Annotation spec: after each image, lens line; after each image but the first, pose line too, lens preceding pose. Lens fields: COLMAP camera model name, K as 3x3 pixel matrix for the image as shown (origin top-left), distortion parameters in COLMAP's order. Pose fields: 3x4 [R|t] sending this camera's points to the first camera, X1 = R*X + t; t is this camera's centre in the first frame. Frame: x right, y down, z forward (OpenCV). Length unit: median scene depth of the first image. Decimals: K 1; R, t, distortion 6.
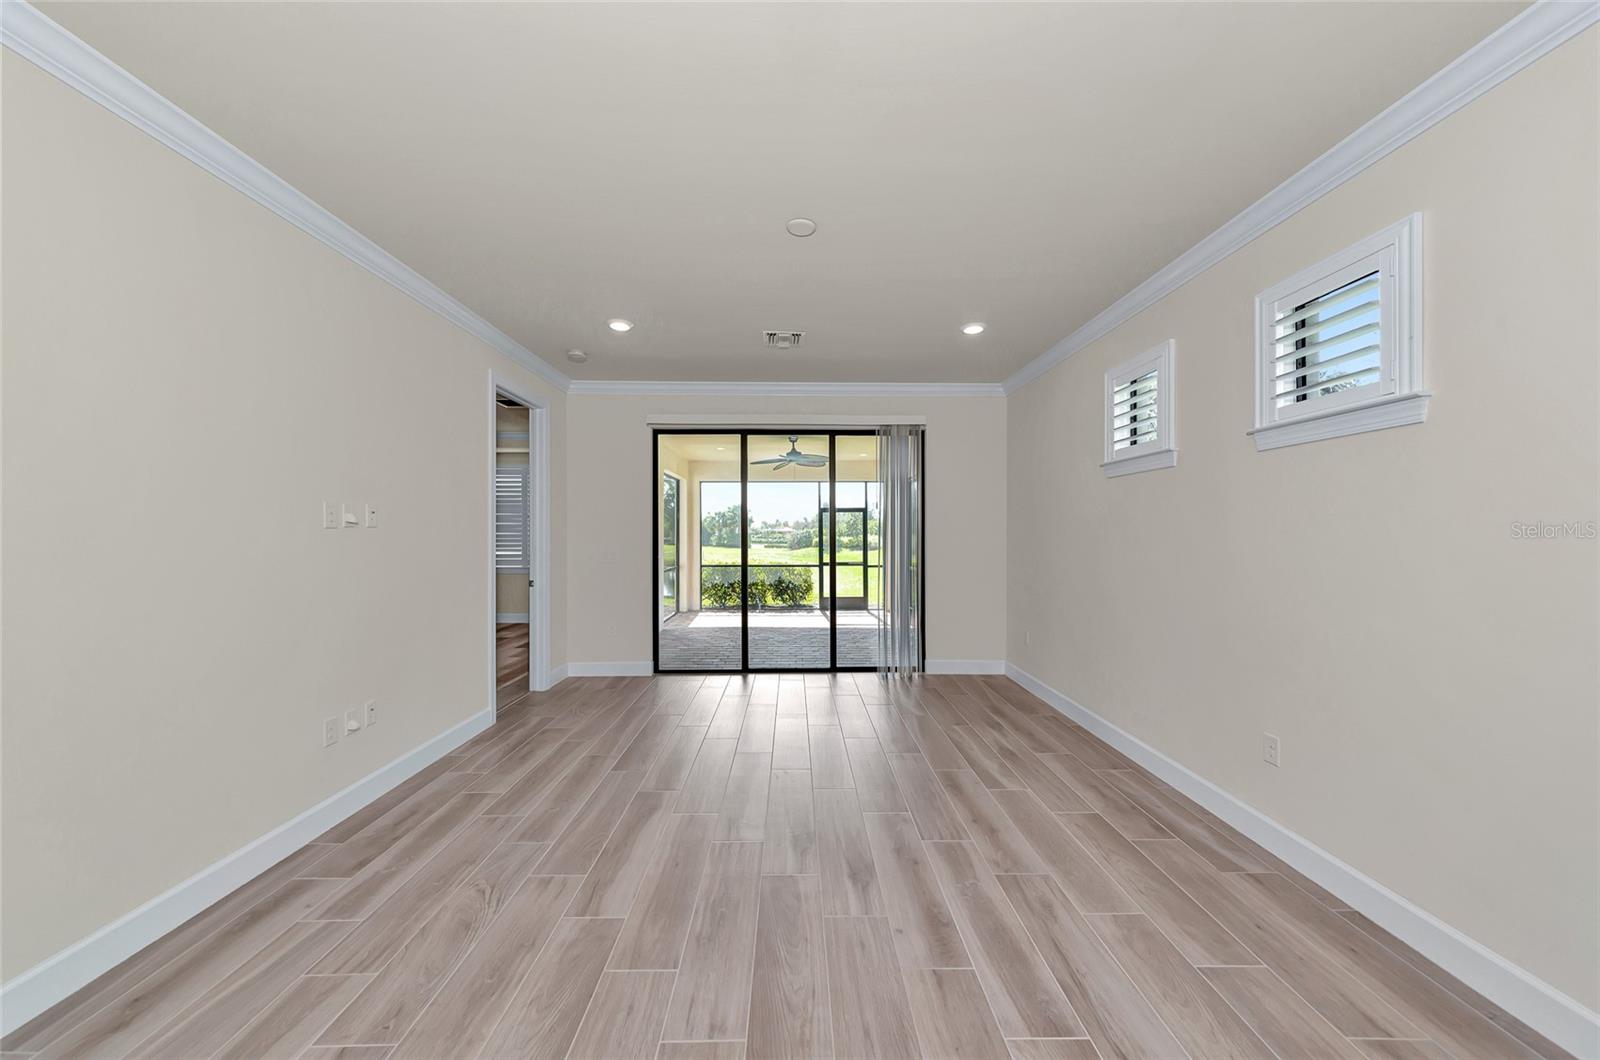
lens RADIAL K [[573.1, 0, 808.0], [0, 573.1, 532.0], [0, 0, 1]] dist [-0.000825, -0.000058]
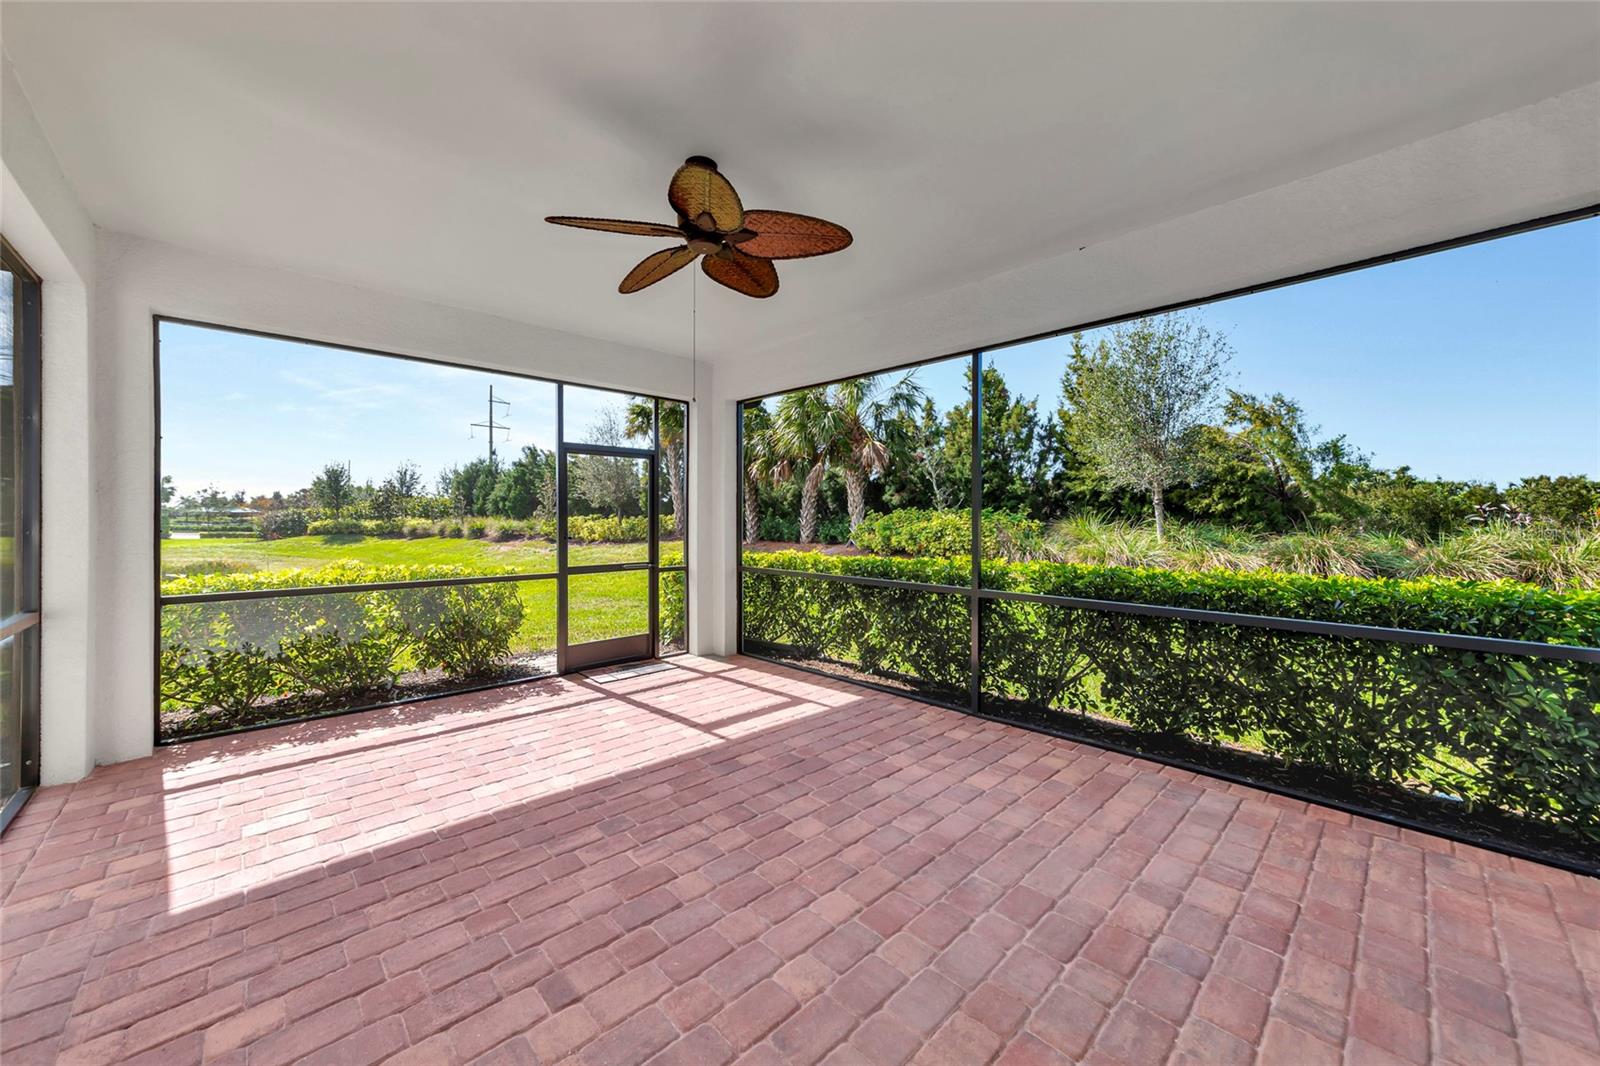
lens RADIAL K [[596.1, 0, 799.1], [0, 596.1, 513.6], [0, 0, 1]] dist [-0.000495, -0.000086]
pose [[0.739866, 0.003719, 0.672744, -0.323413], [-0.001232, 0.999991, -0.004173, 0.029267], [-0.672753, 0.002259, 0.739864, 1.178272]]
